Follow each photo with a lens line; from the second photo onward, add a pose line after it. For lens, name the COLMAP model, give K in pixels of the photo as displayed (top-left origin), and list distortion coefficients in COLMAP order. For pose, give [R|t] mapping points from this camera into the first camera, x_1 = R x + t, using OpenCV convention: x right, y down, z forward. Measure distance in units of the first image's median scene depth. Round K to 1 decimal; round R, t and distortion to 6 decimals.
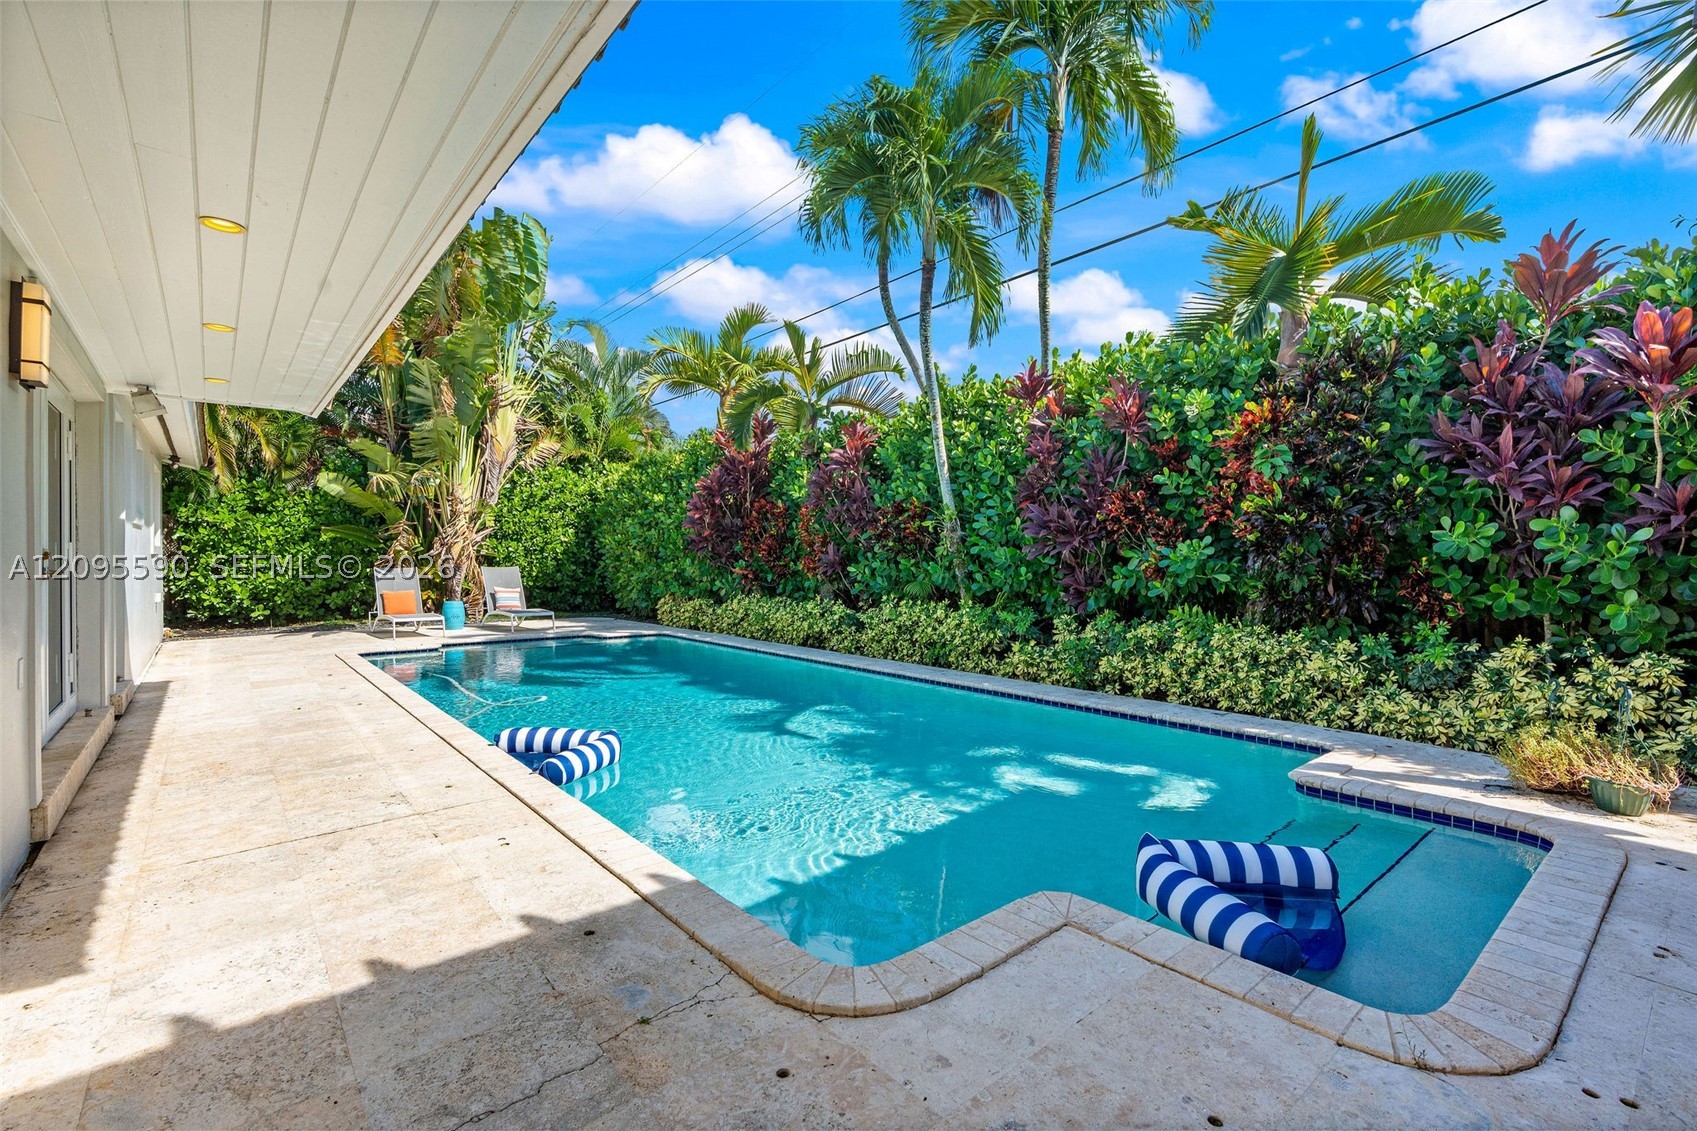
lens RADIAL K [[766.5, 0, 851.9], [0, 766.5, 559.2], [0, 0, 1]] dist [-0.003471, 0.000221]
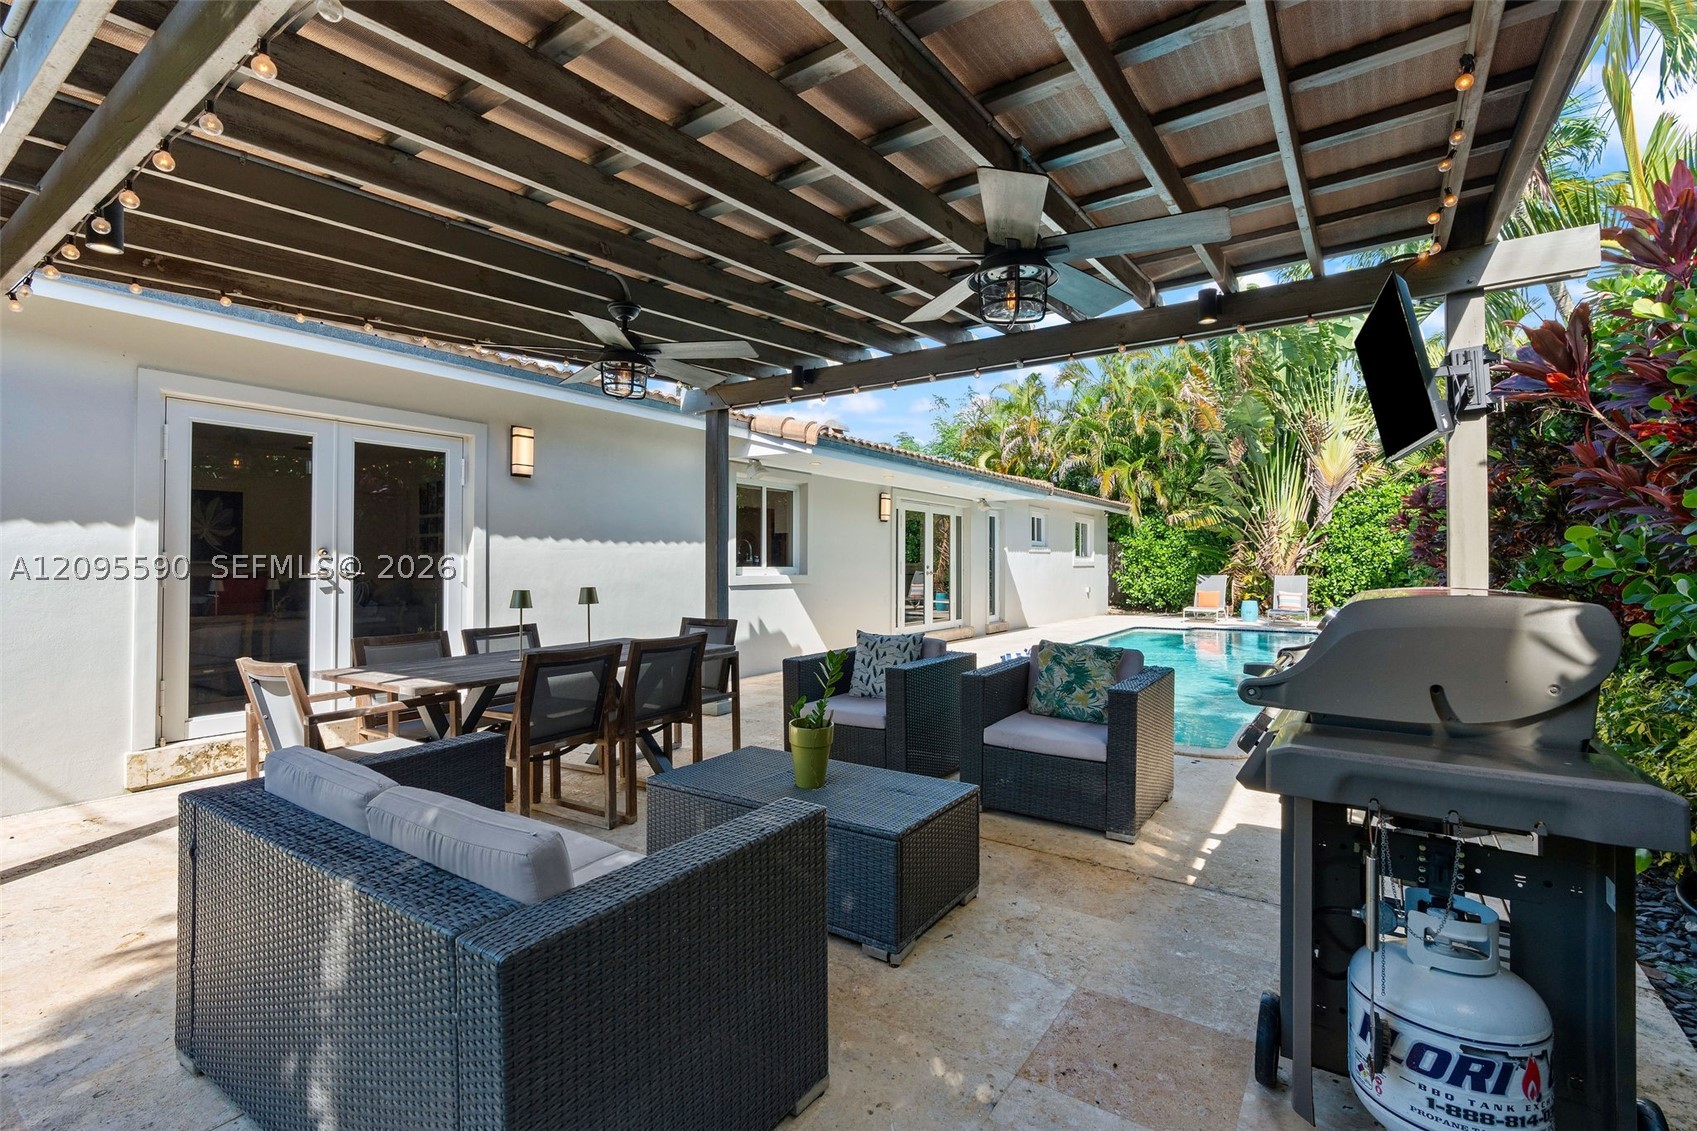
lens RADIAL K [[766.5, 0, 851.9], [0, 766.5, 559.2], [0, 0, 1]] dist [-0.003471, 0.000221]
pose [[0.270082, -0.007673, -0.962807, 0.545802], [-0.002856, 0.999957, -0.008770, -0.004248], [0.962833, 0.005118, 0.270049, -0.025079]]
